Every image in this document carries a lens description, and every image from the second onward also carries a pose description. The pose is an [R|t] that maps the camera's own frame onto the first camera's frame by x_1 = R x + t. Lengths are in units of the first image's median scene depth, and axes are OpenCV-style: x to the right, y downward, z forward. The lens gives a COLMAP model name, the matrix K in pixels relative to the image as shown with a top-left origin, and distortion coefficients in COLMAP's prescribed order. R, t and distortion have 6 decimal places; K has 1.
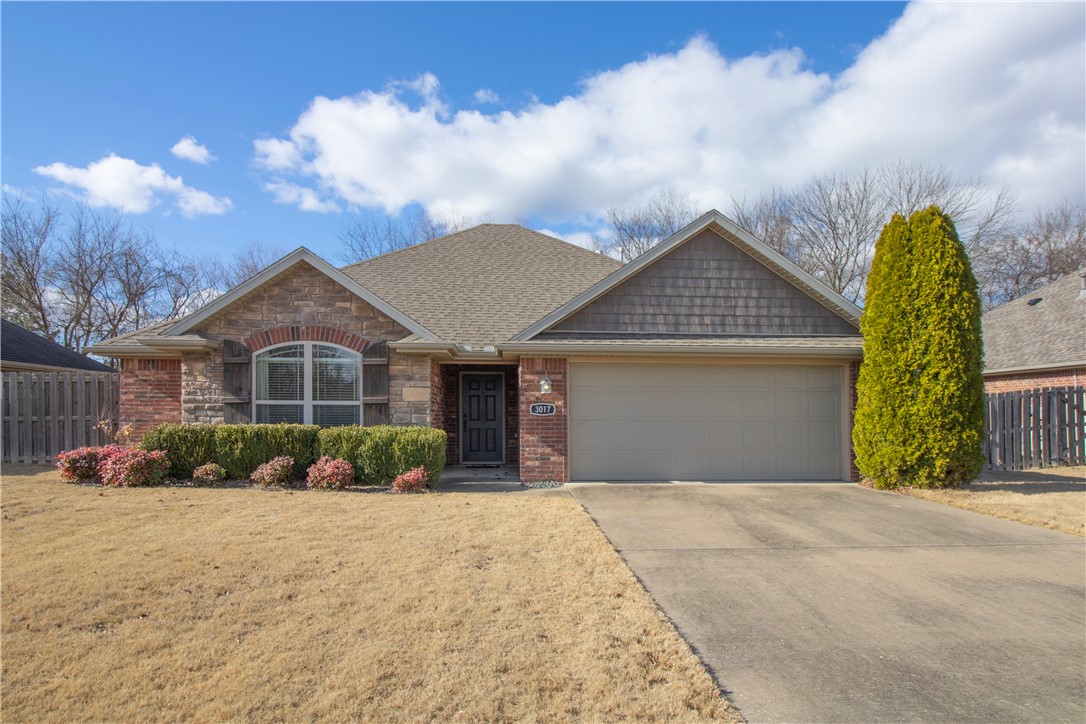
lens RADIAL K [[454.1, 0, 542.6], [0, 454.1, 391.8], [0, 0, 1]] dist [-0.000231, -0.000108]
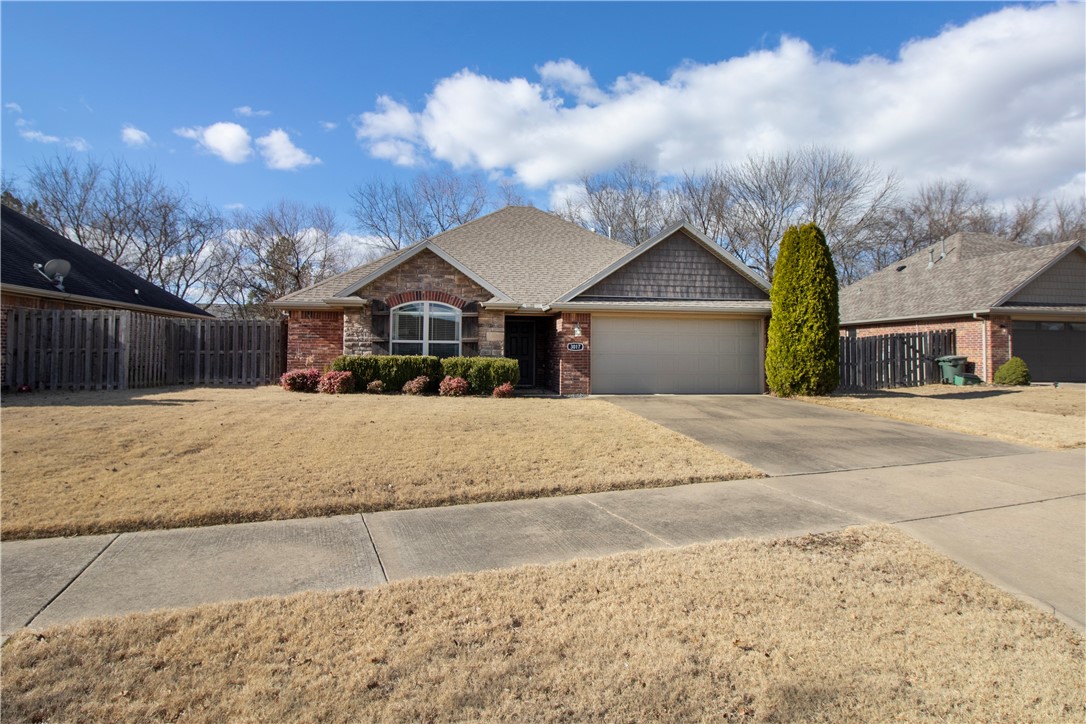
lens RADIAL K [[489.8, 0, 534.1], [0, 489.8, 333.7], [0, 0, 1]] dist [-0.004529, -0.000560]
pose [[0.992364, 0.006638, 0.123167, -0.349606], [-0.007330, 0.999960, 0.005165, -0.013152], [-0.123128, -0.006028, 0.992372, -0.634025]]
